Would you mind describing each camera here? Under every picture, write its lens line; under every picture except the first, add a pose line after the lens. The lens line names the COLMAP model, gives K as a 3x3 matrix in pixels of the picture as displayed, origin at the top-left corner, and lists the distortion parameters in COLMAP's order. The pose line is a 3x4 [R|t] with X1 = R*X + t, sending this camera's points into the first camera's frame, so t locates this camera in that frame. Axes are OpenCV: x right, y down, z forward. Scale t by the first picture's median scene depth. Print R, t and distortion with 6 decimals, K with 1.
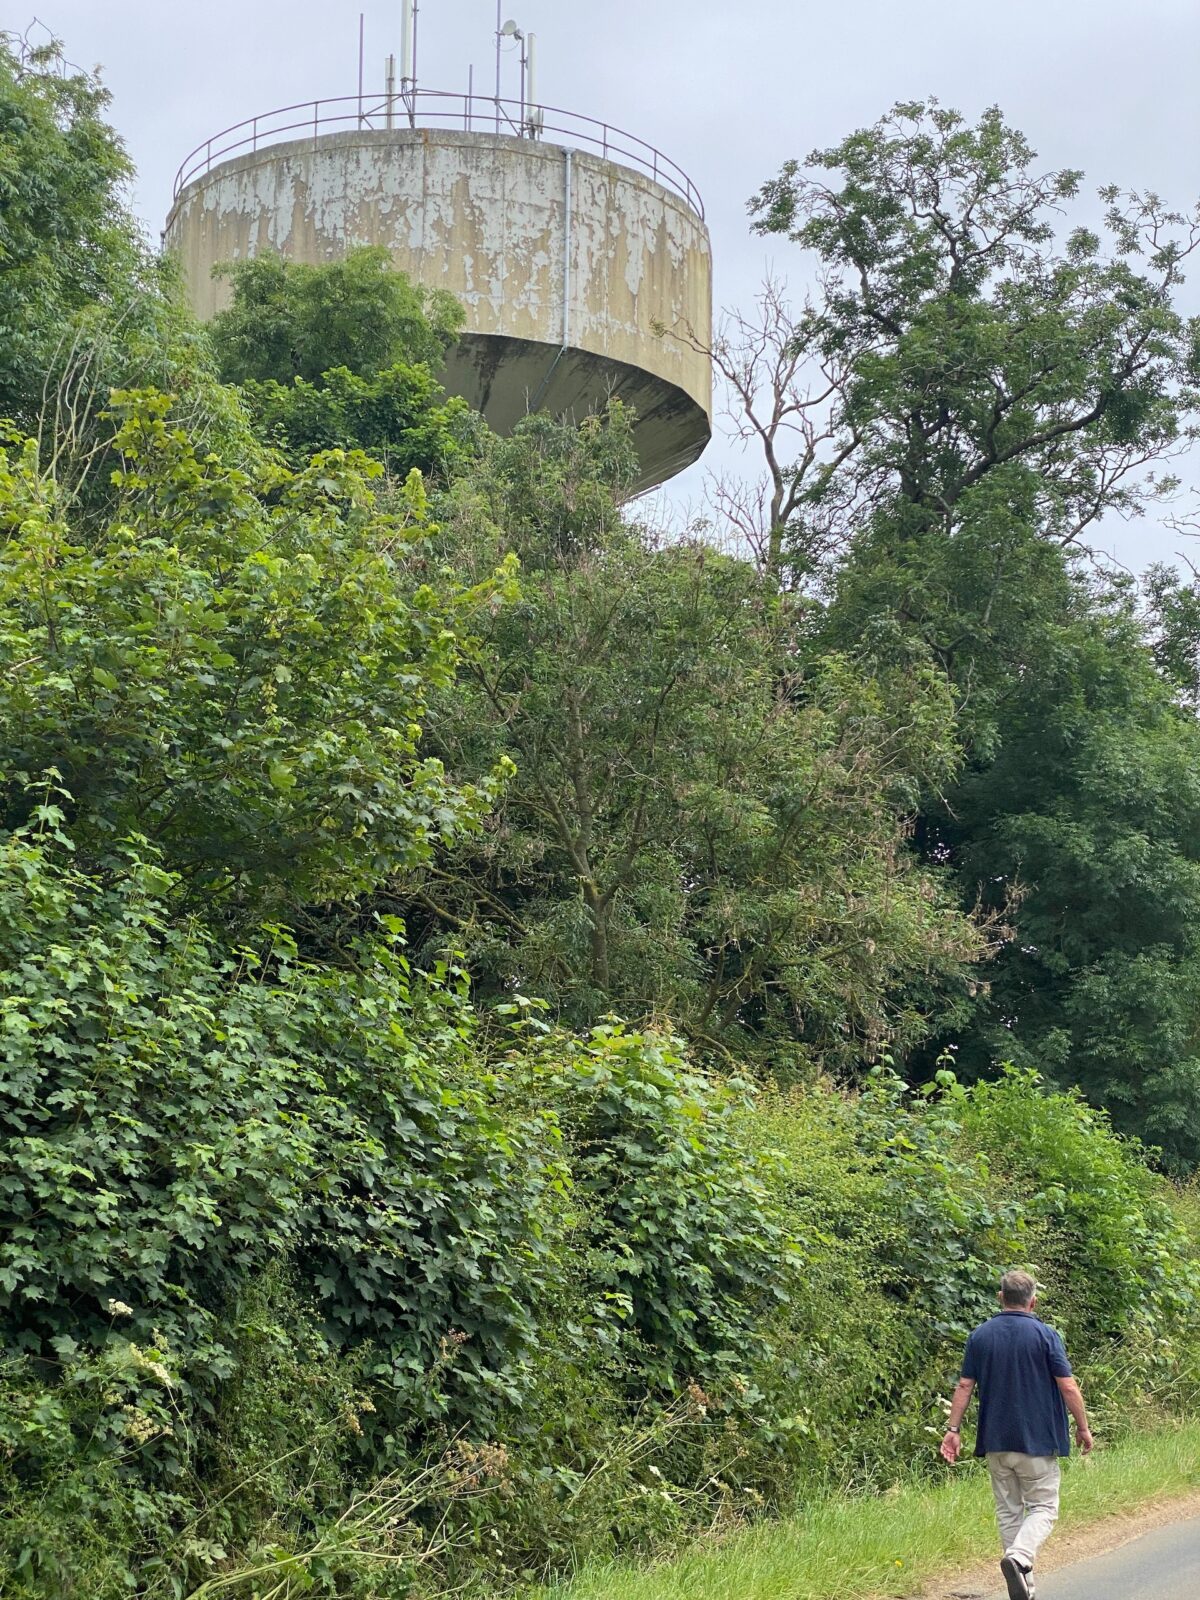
lens RADIAL K [[2350.3, 0, 556.9], [0, 2350.3, 784.4], [0, 0, 1]] dist [0.162192, -0.173829]
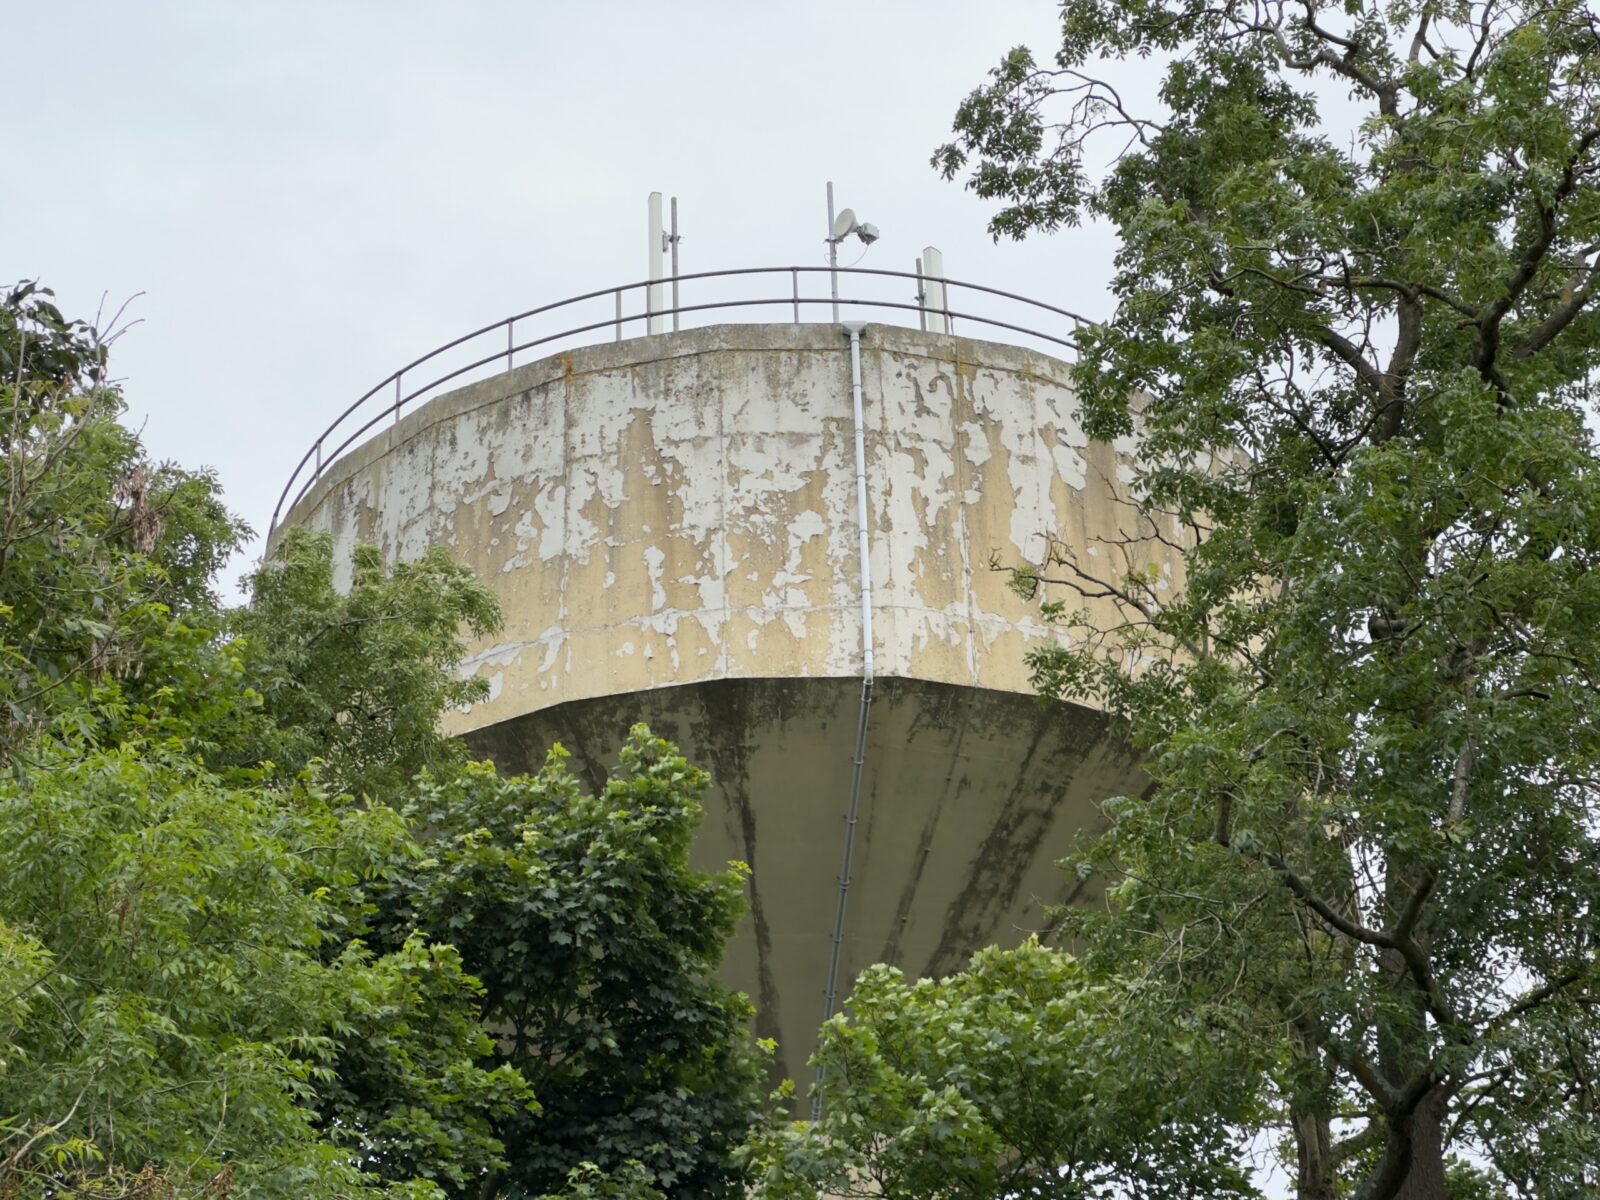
lens RADIAL K [[3528.3, 0, 800.0], [0, 3528.3, 600.0], [0, 0, 1]] dist [-0.352551, 8.482946]
pose [[0.932987, -0.229571, -0.277188, 0.219941], [0.106758, 0.912020, -0.396008, 0.089518], [0.343713, 0.339878, 0.875411, 0.440648]]
